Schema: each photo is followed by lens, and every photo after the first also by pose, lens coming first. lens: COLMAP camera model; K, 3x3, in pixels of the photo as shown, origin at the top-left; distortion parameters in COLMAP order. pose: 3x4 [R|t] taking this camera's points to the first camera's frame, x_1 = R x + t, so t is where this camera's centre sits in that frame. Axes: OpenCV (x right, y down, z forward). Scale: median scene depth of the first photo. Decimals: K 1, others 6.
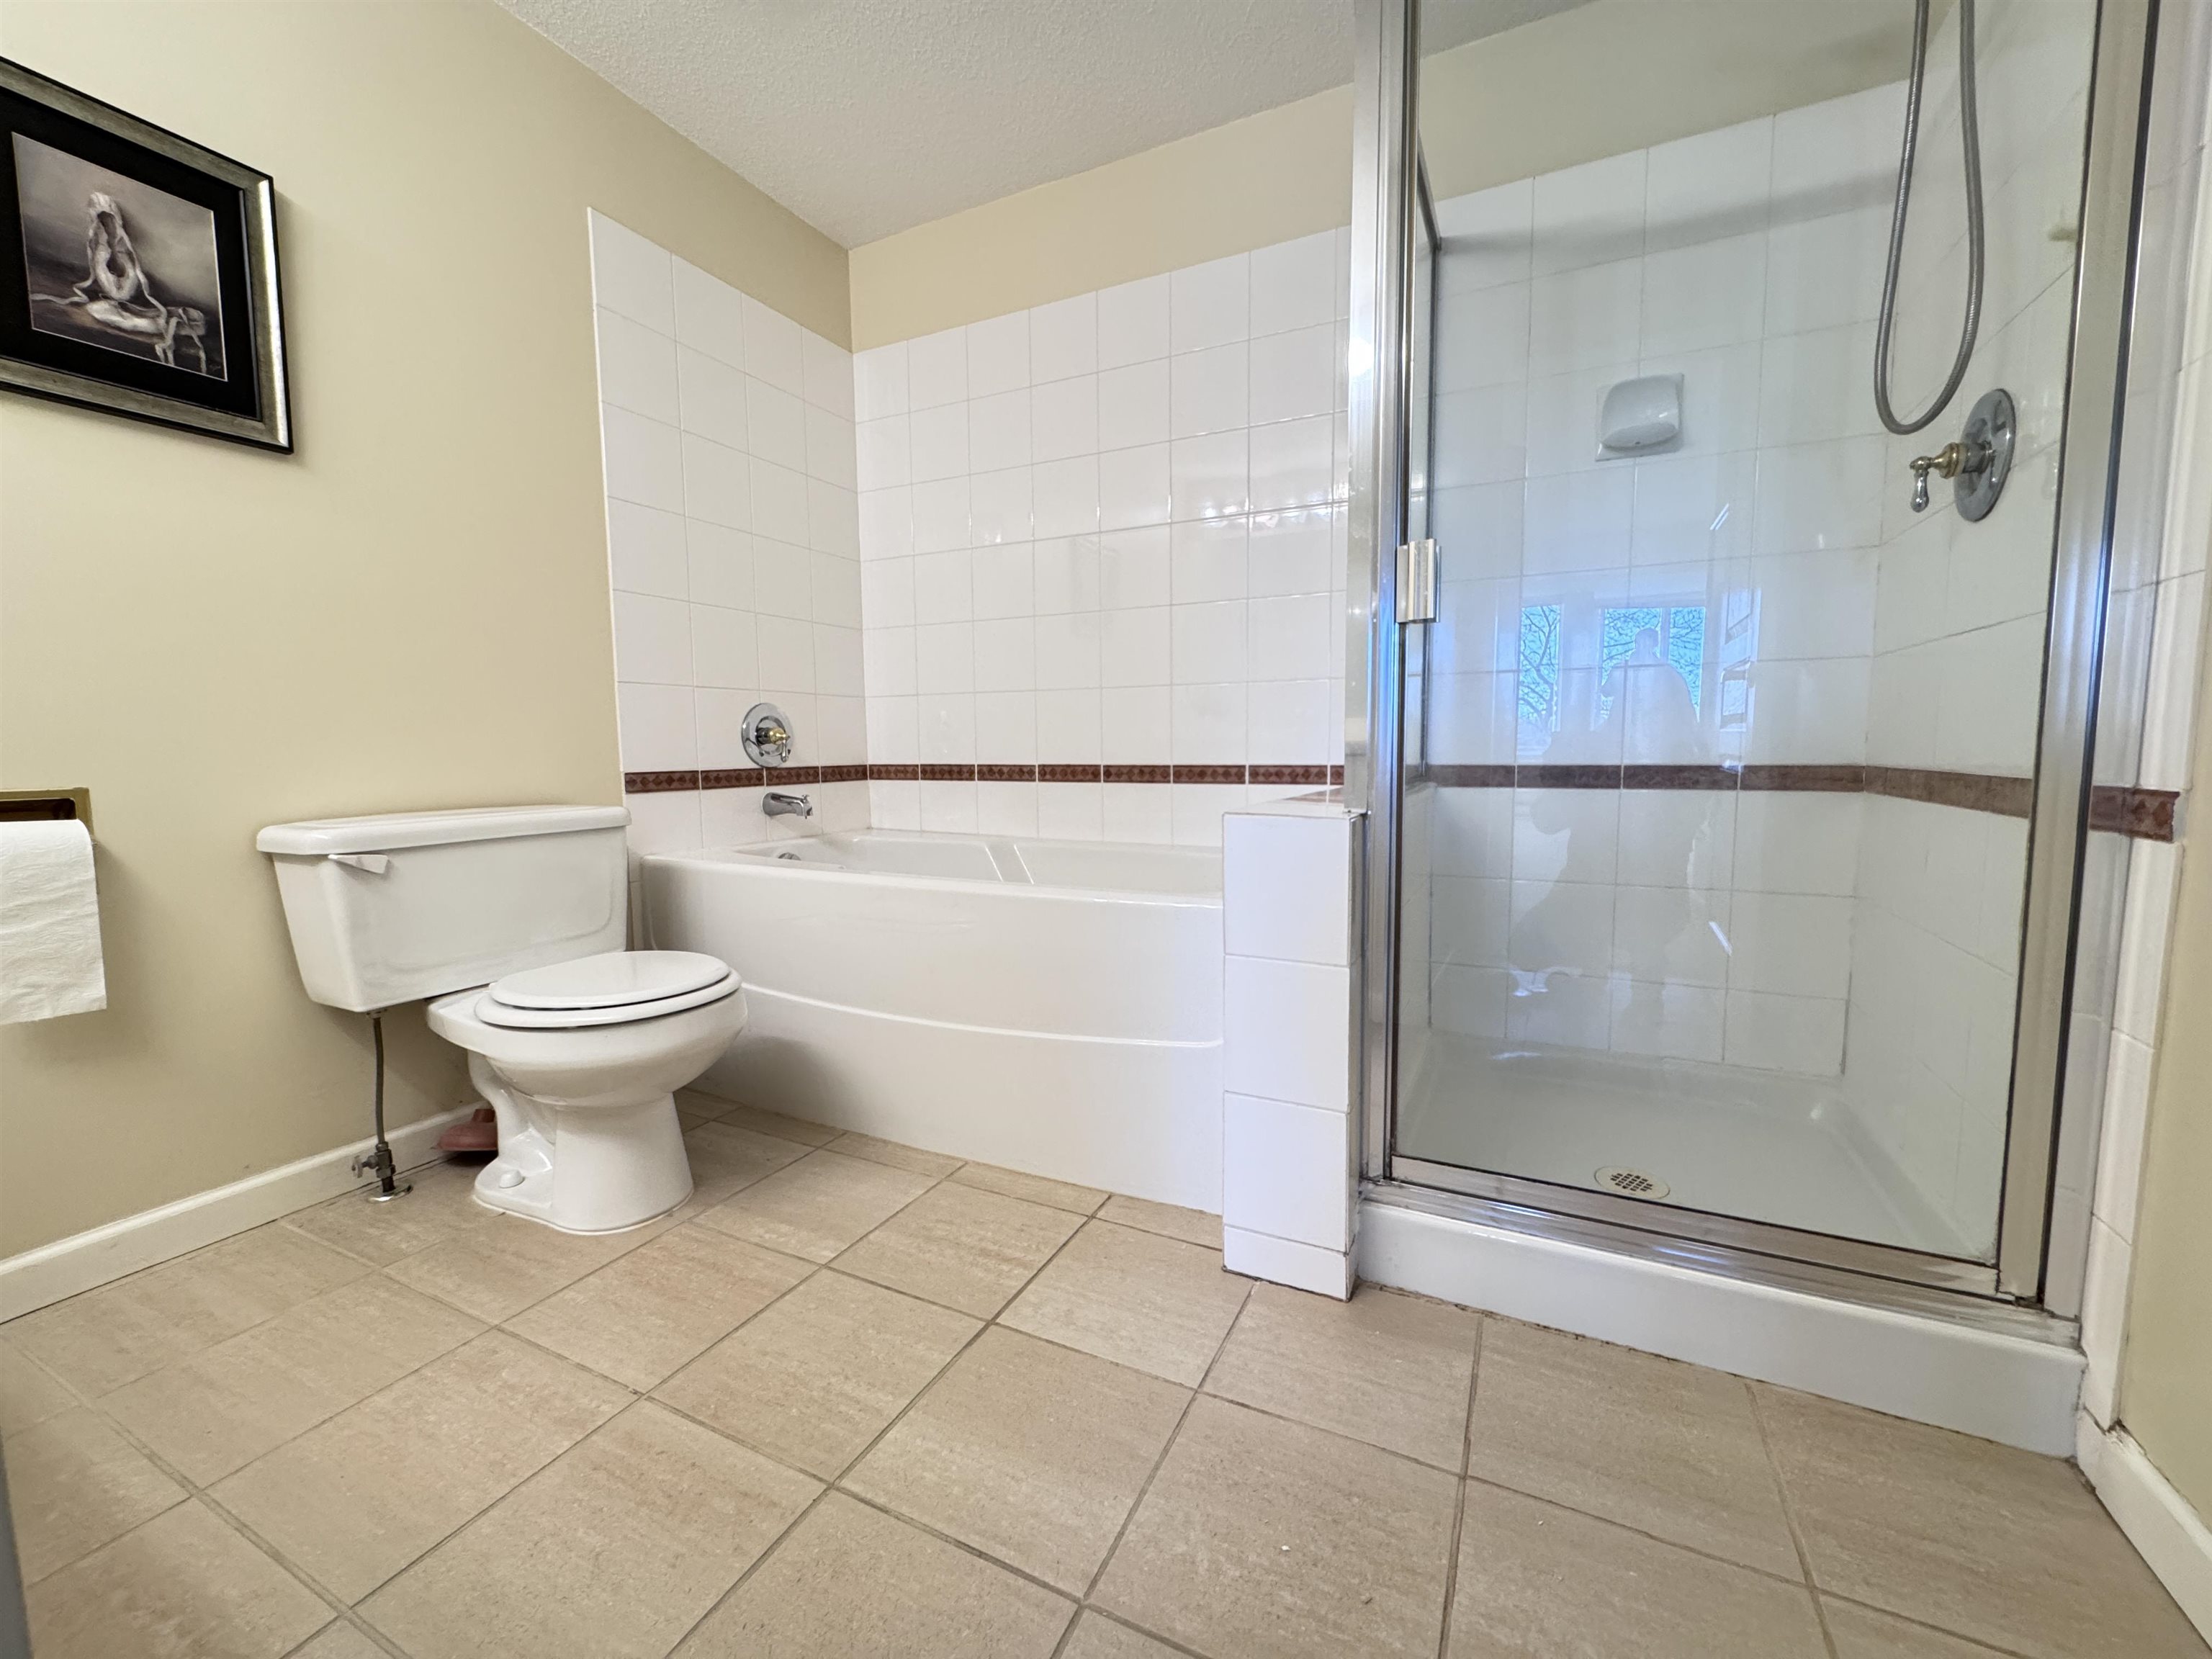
lens RADIAL K [[884.8, 0, 1110.0], [0, 884.8, 825.5], [0, 0, 1]] dist [0.000123, -0.000688]
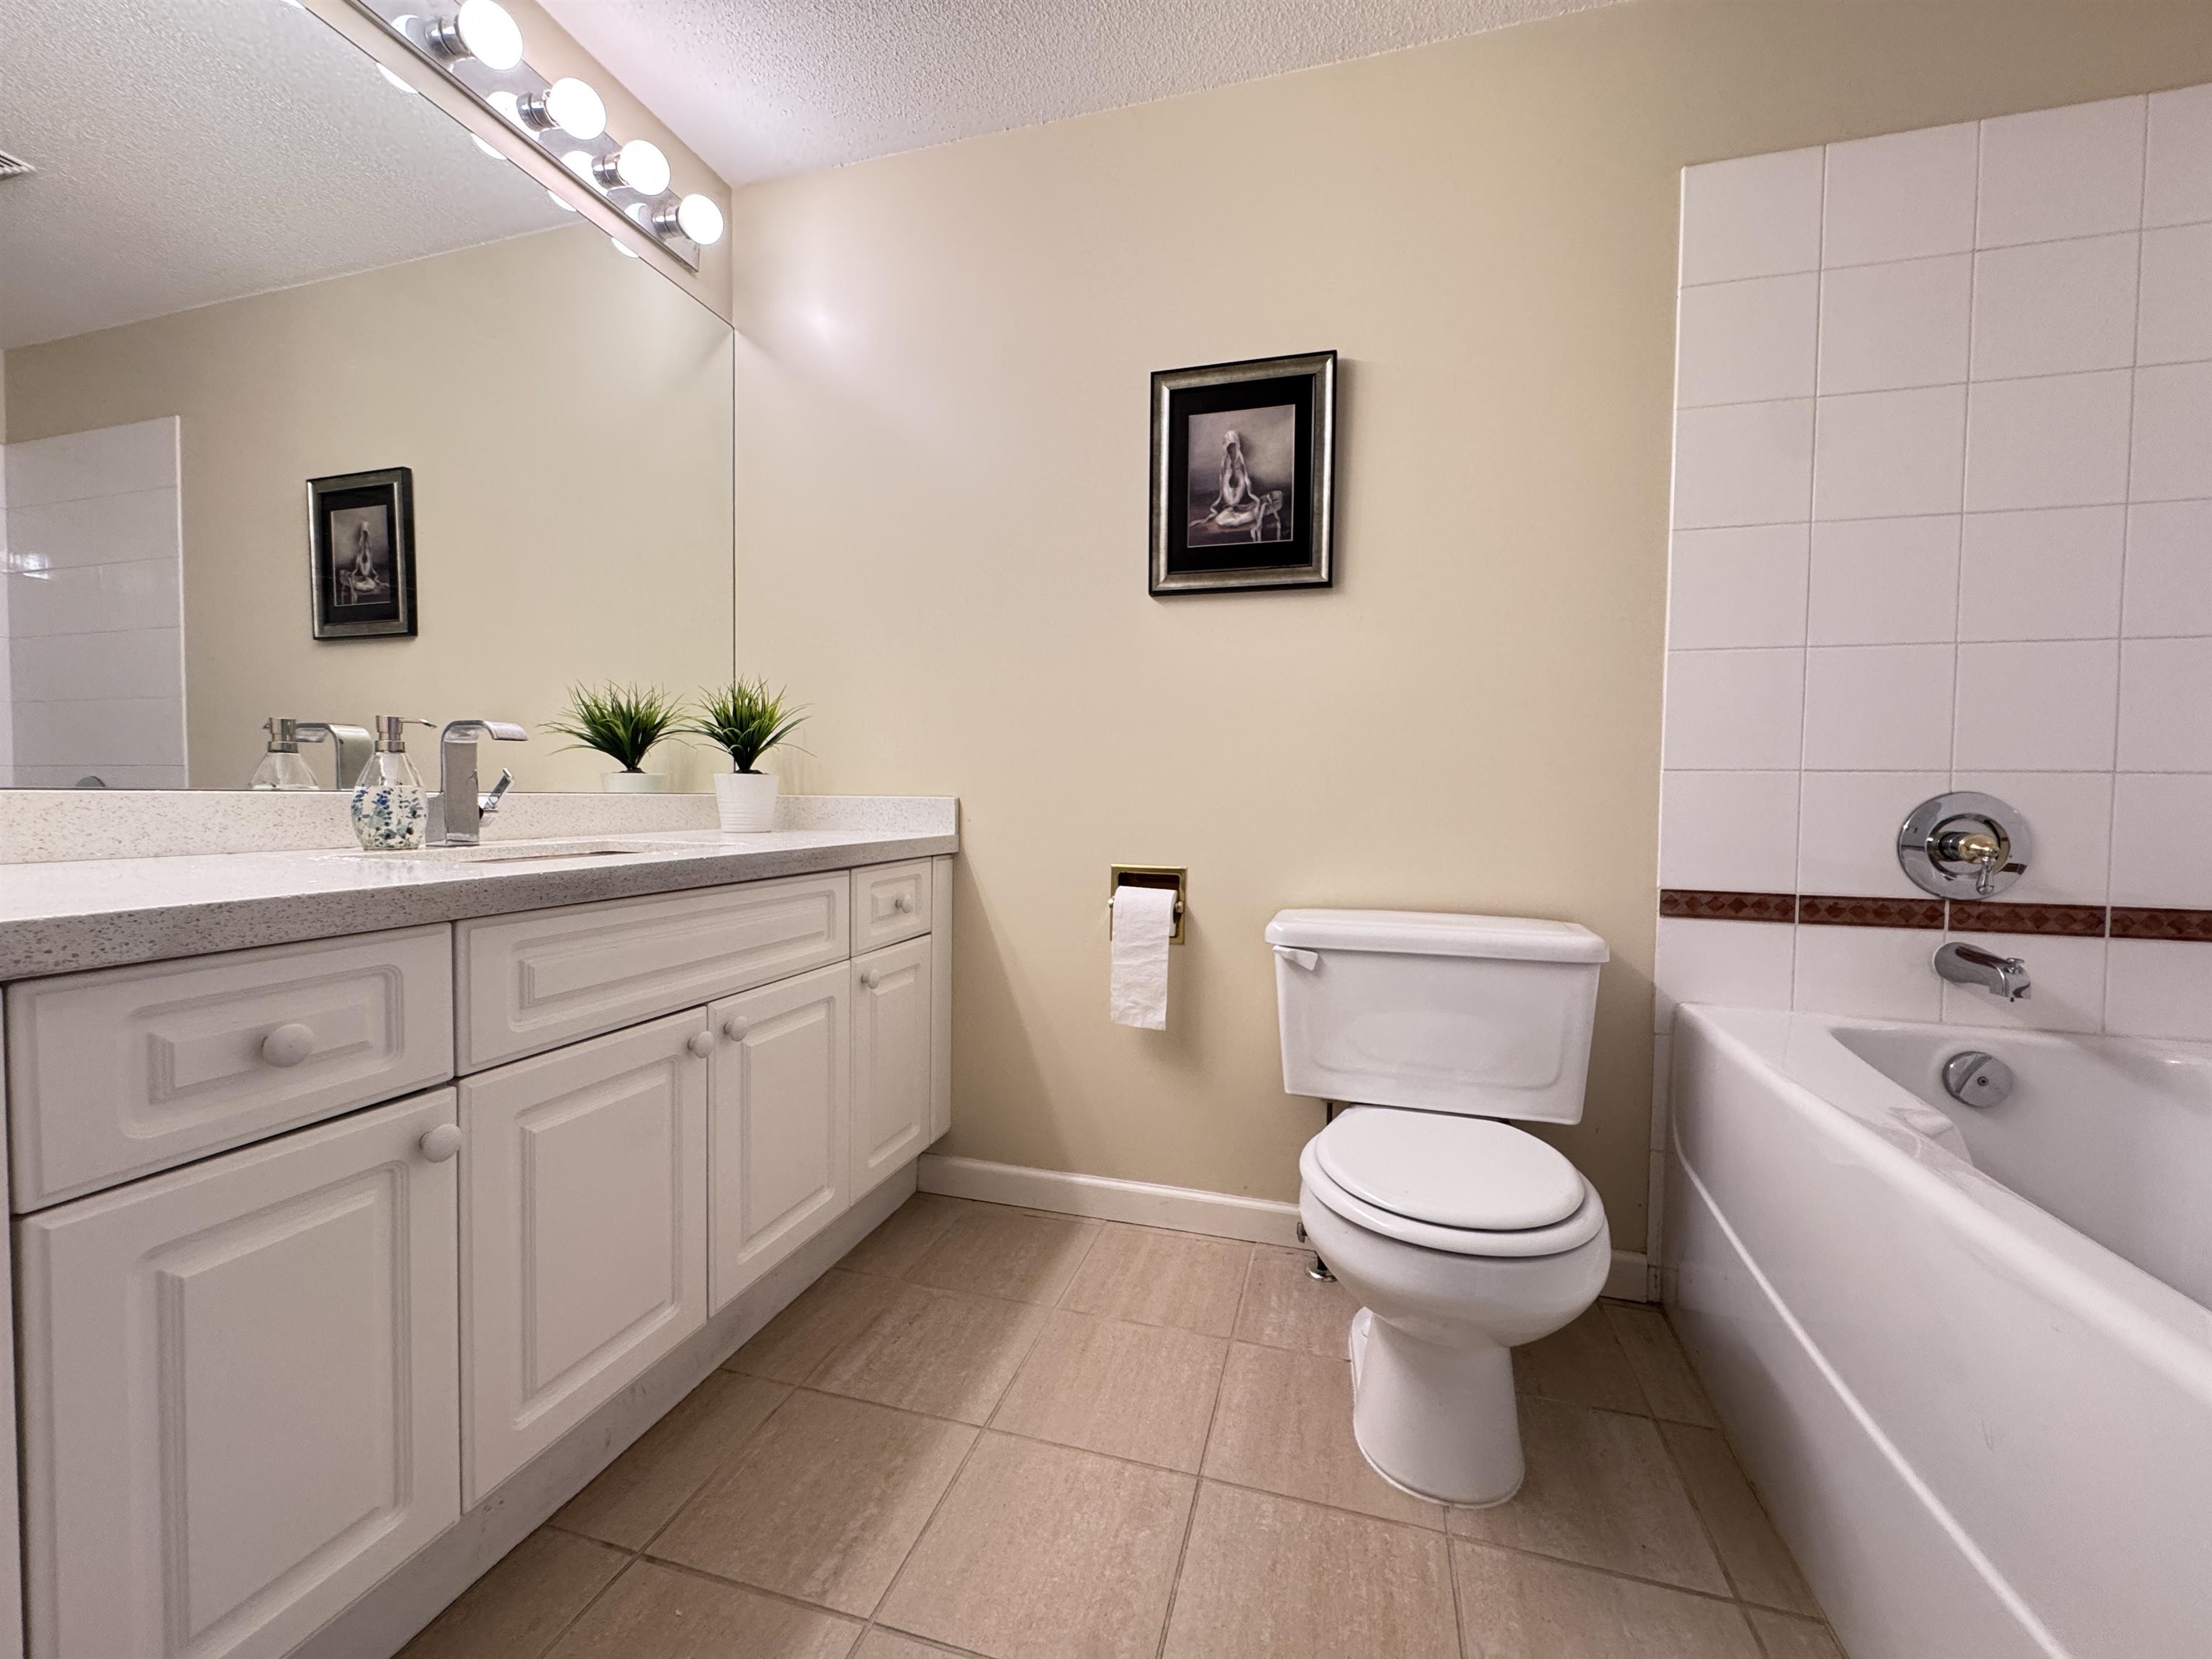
lens RADIAL K [[884.8, 0, 1109.6], [0, 884.8, 827.2], [0, 0, 1]] dist [0.000123, -0.000688]
pose [[0.173076, 0.045805, -0.983843, 0.166131], [-0.106232, 0.993959, 0.027588, -0.123843], [0.979163, 0.099740, 0.176896, 0.596783]]
